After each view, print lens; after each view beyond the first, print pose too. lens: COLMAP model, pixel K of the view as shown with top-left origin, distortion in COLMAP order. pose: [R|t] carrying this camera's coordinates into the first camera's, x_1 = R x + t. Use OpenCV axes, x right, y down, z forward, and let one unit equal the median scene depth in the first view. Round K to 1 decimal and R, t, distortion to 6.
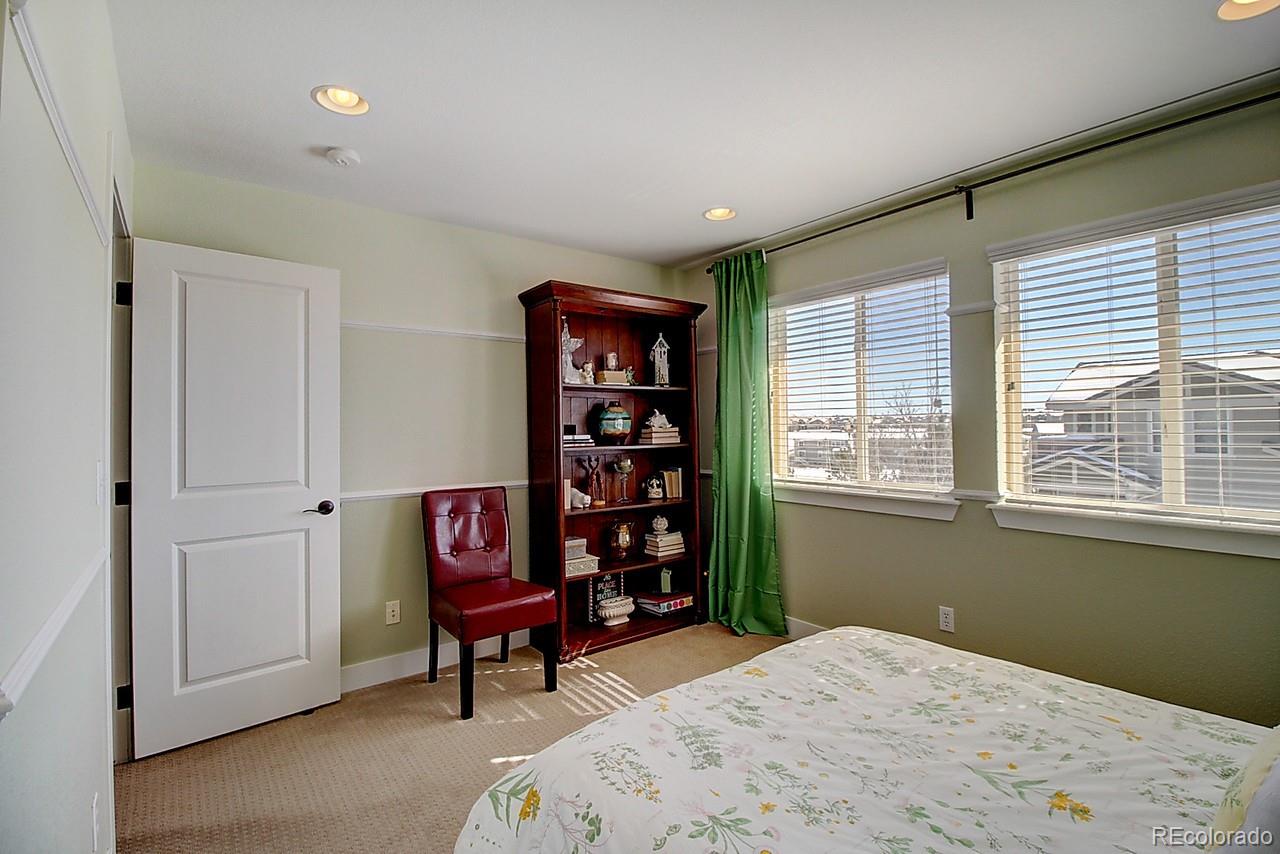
lens RADIAL K [[591.1, 0, 642.8], [0, 591.1, 424.5], [0, 0, 1]] dist [-0.001043, -0.024667]
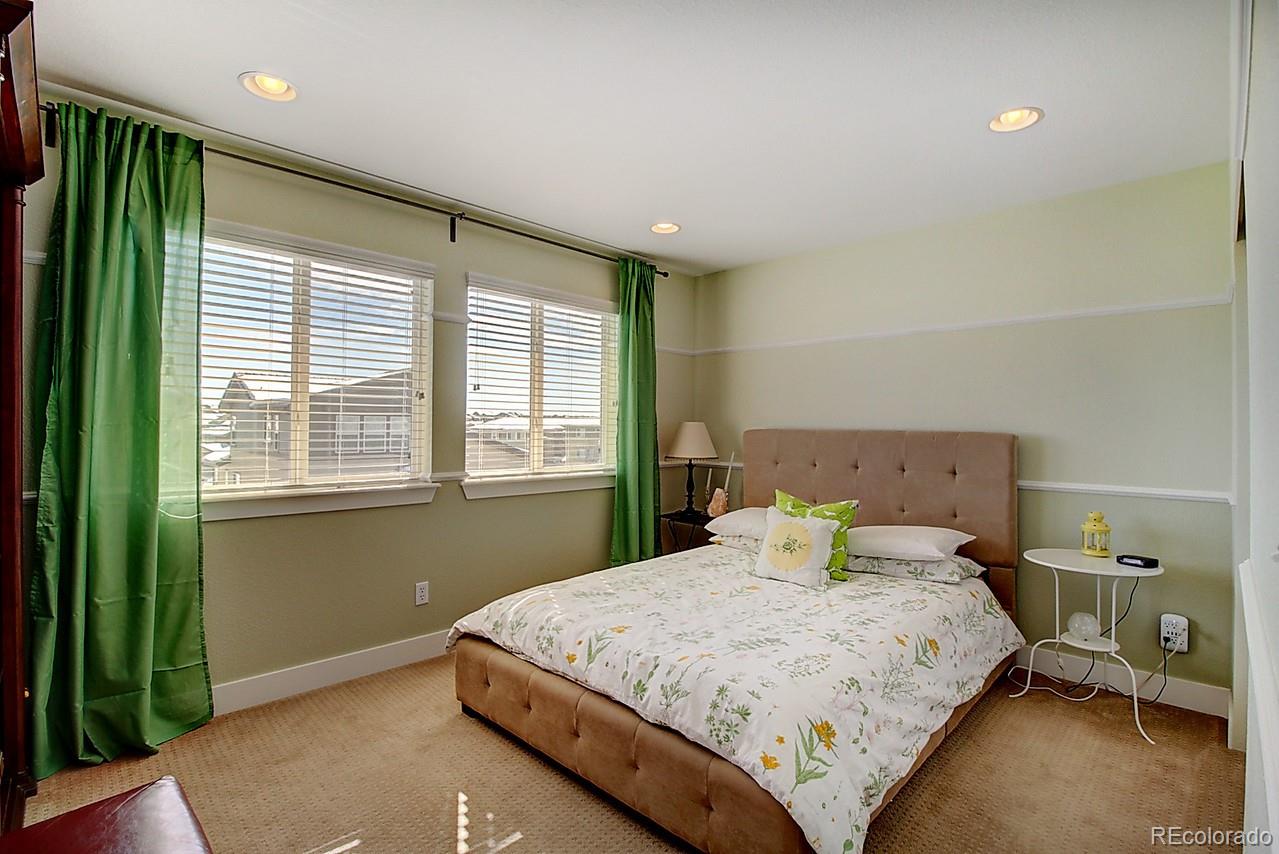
lens RADIAL K [[595.6, 0, 649.9], [0, 595.6, 420.2], [0, 0, 1]] dist [0.008011, -0.017193]
pose [[-0.140324, 0.017834, 0.989945, -1.003156], [-0.012469, 0.999727, -0.019778, 0.039249], [-0.990027, -0.015119, -0.140063, 1.152132]]
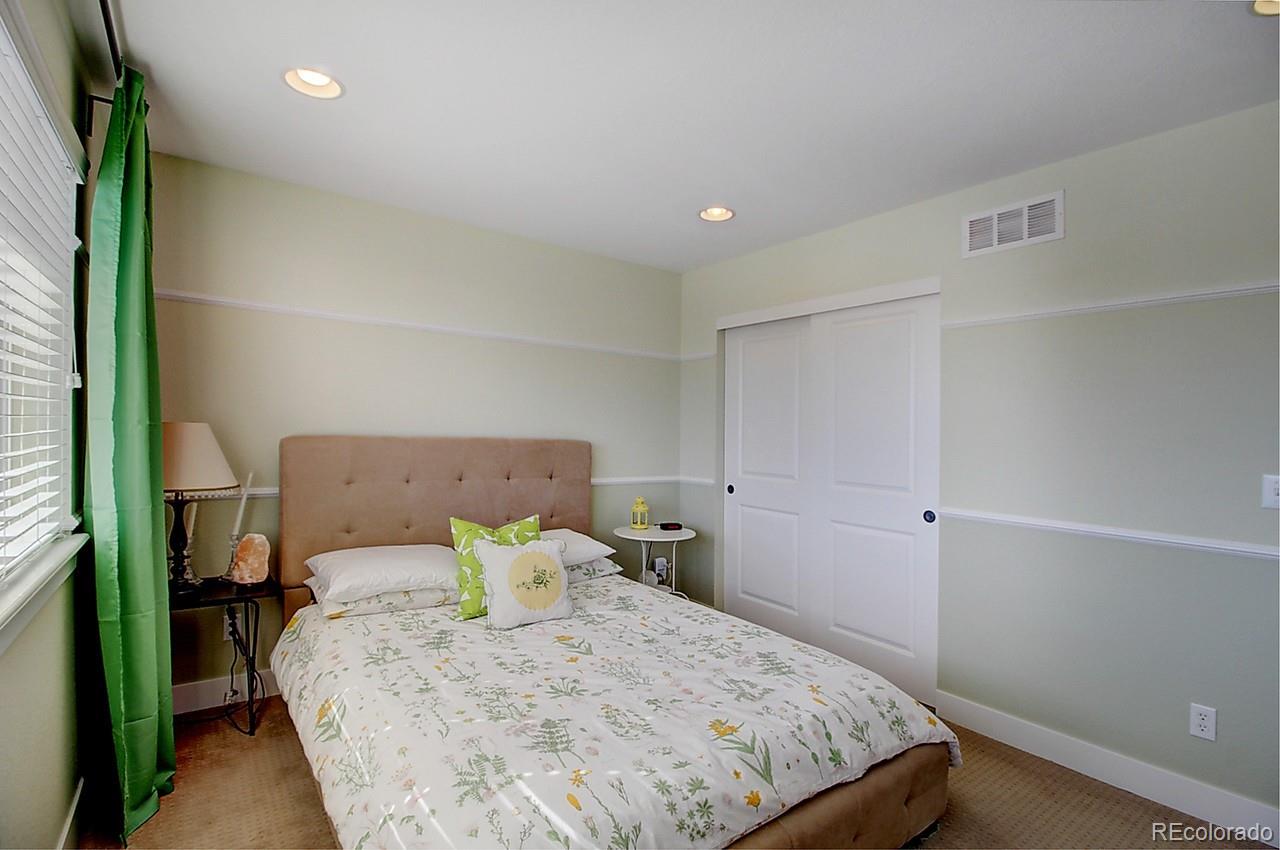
lens RADIAL K [[591.1, 0, 642.8], [0, 591.1, 422.5], [0, 0, 1]] dist [-0.001043, -0.024667]
pose [[-0.999605, -0.015414, 0.023500, 0.301768], [-0.015890, 0.999669, -0.020217, 0.008719], [-0.023181, -0.020582, -0.999519, 1.908683]]
